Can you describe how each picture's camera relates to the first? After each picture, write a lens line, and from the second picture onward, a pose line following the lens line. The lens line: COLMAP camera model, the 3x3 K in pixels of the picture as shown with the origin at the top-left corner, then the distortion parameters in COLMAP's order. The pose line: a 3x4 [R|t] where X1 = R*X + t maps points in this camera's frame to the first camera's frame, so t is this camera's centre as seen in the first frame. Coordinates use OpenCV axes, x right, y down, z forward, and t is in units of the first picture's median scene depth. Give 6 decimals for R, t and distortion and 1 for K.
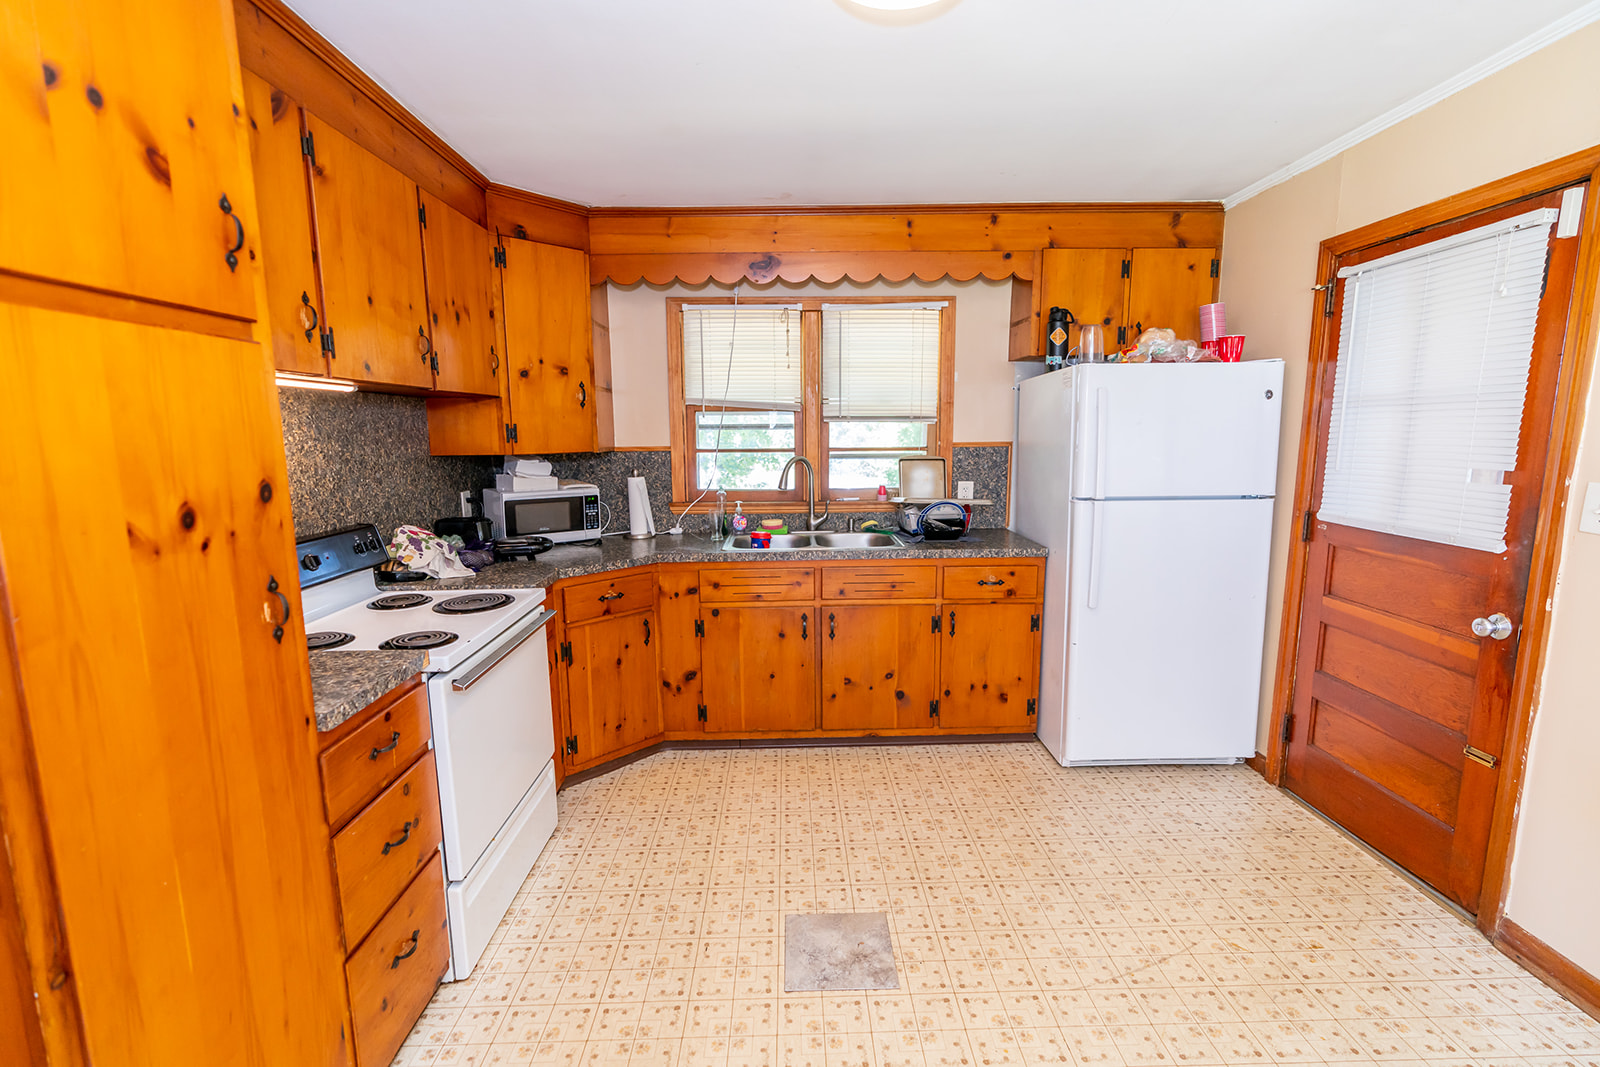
lens RADIAL K [[710.6, 0, 803.5], [0, 710.6, 535.1], [0, 0, 1]] dist [-0.009335, 0.000432]
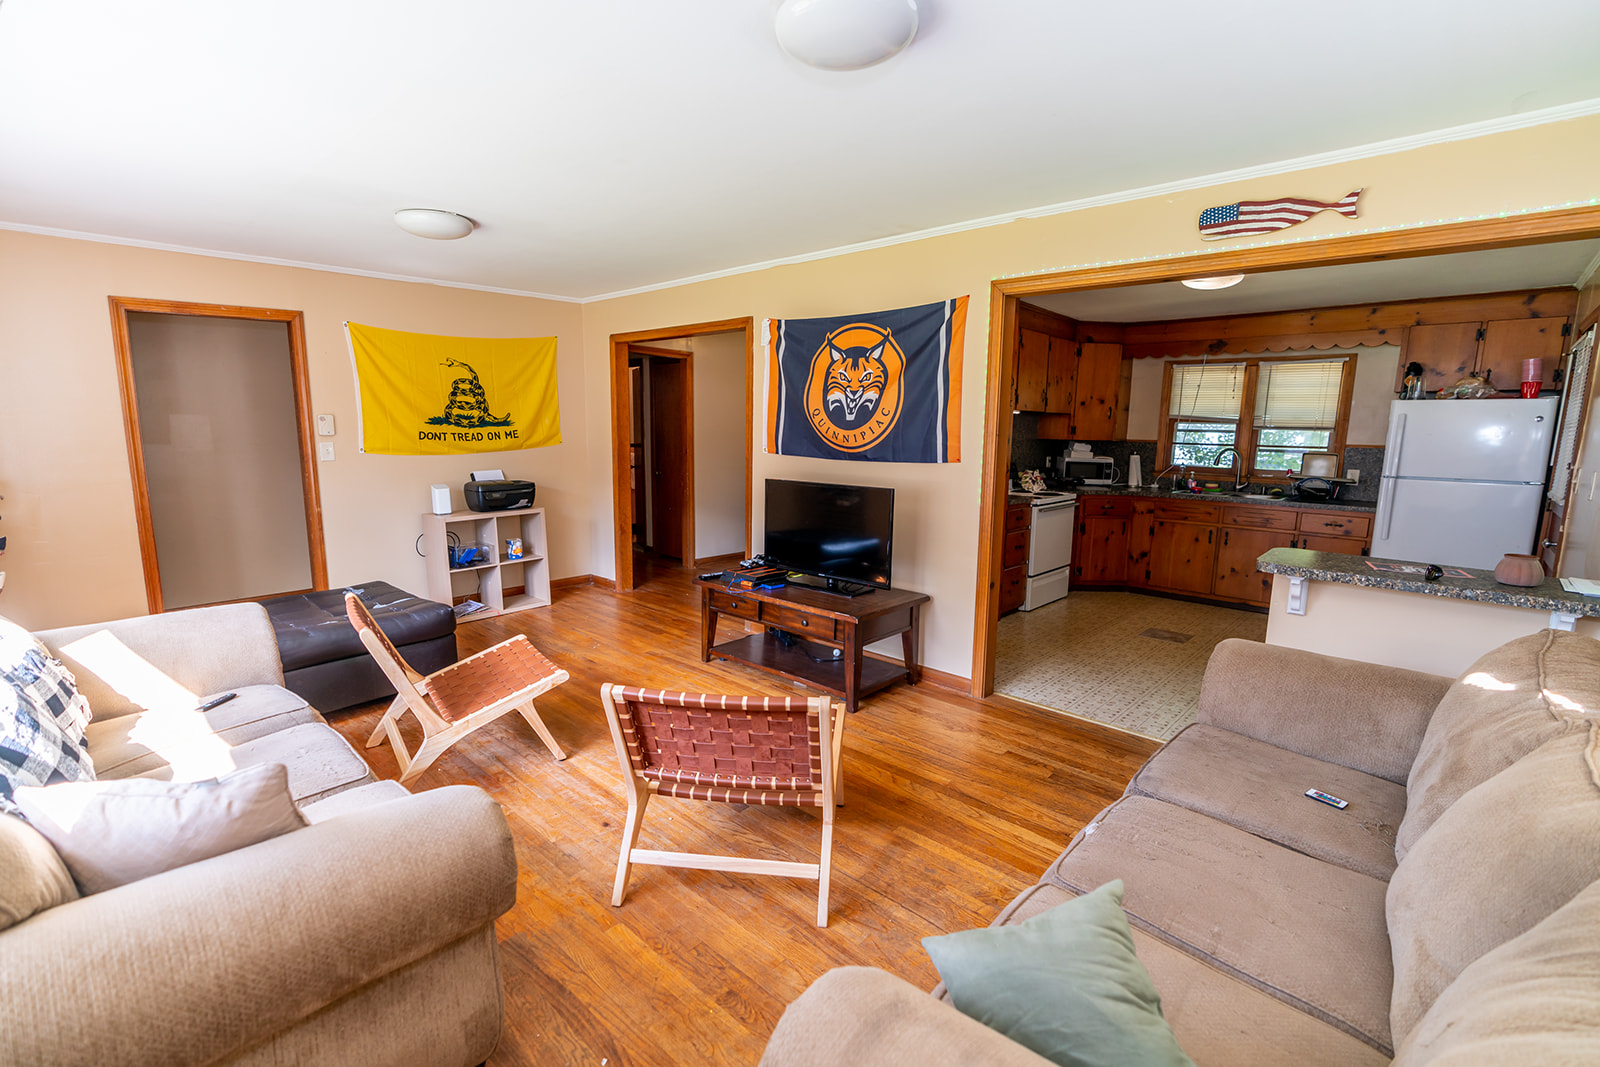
lens RADIAL K [[710.6, 0, 800.2], [0, 710.6, 535.4], [0, 0, 1]] dist [-0.009335, 0.000432]
pose [[0.717968, 0.127871, -0.684230, 0.459594], [-0.126814, 0.990560, 0.052051, 0.149863], [0.684427, 0.049399, 0.727406, -1.016129]]
